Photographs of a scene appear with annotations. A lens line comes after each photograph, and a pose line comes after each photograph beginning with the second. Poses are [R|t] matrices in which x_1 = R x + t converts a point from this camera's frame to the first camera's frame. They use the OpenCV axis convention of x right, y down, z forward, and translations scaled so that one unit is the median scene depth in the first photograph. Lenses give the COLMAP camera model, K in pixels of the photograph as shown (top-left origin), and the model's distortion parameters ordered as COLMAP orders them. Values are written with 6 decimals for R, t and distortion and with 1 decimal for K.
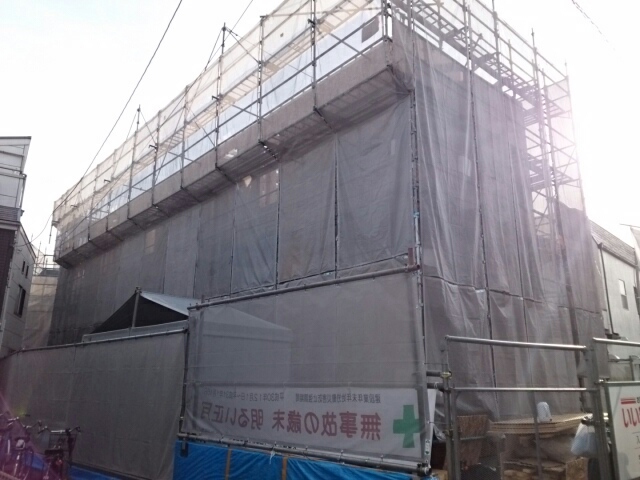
lens RADIAL K [[500.7, 0, 333.0], [0, 500.7, 246.2], [0, 0, 1]] dist [0.101836, -0.109454]
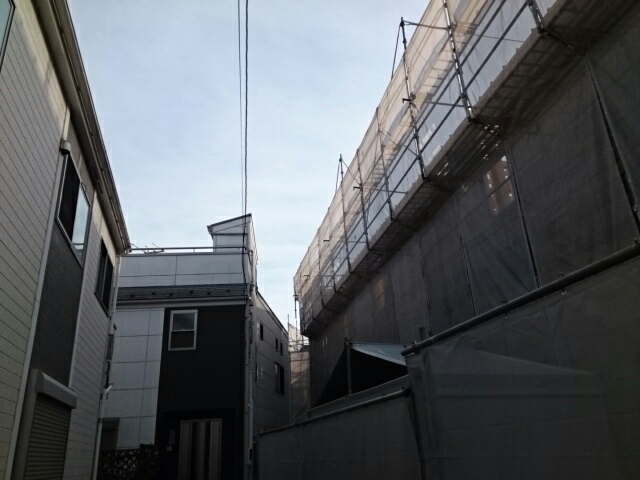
lens RADIAL K [[500.7, 0, 324.5], [0, 500.7, 245.9], [0, 0, 1]] dist [0.101836, -0.109454]
pose [[0.863458, -0.236032, -0.445792, -0.049331], [0.183051, 0.970143, -0.159105, 0.055589], [0.470036, 0.055778, 0.880883, 0.302217]]
